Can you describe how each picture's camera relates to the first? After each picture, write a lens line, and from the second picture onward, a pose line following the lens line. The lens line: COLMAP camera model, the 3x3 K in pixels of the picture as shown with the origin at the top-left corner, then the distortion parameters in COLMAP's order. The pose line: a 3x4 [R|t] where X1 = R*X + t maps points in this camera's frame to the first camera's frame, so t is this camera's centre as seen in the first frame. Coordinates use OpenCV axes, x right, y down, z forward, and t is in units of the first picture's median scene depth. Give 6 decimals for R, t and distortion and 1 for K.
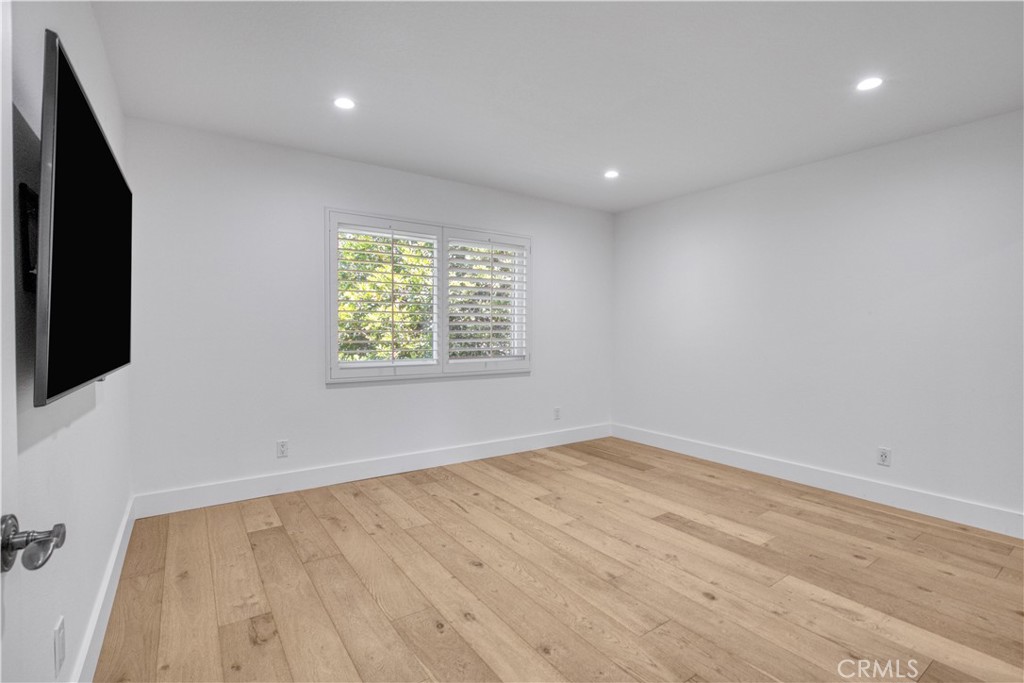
lens RADIAL K [[481.0, 0, 515.0], [0, 481.0, 337.1], [0, 0, 1]] dist [-0.012993, 0.002065]
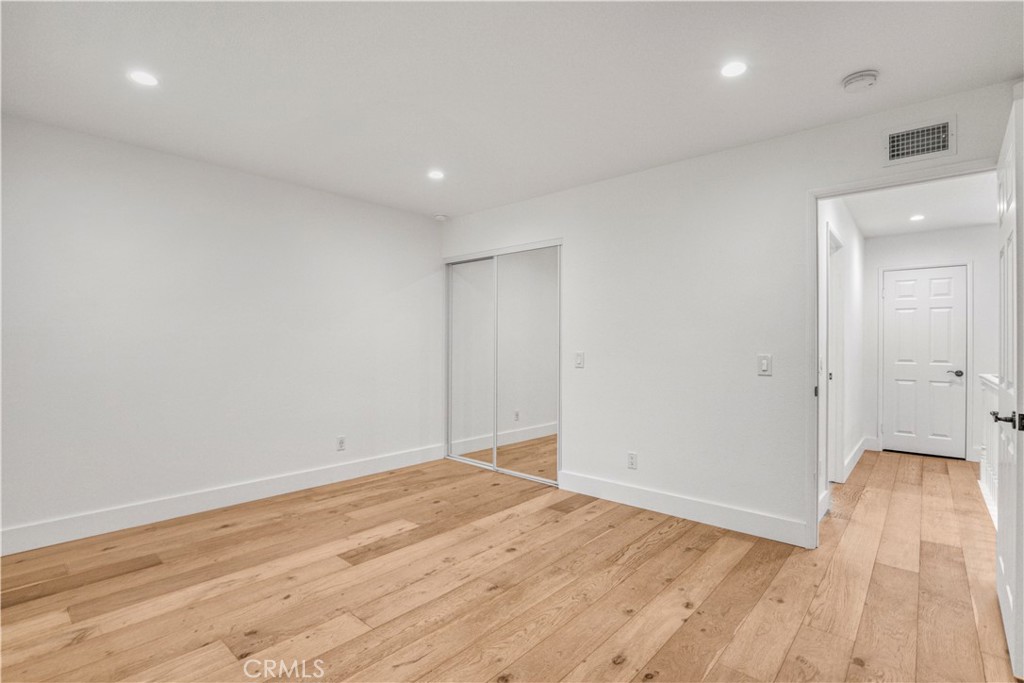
lens RADIAL K [[481.0, 0, 515.2], [0, 481.0, 340.5], [0, 0, 1]] dist [-0.012993, 0.002065]
pose [[-0.240141, -0.000696, 0.970738, -0.711687], [0.005345, 0.999984, 0.002040, -0.027630], [-0.970723, 0.005678, -0.240133, 1.065504]]
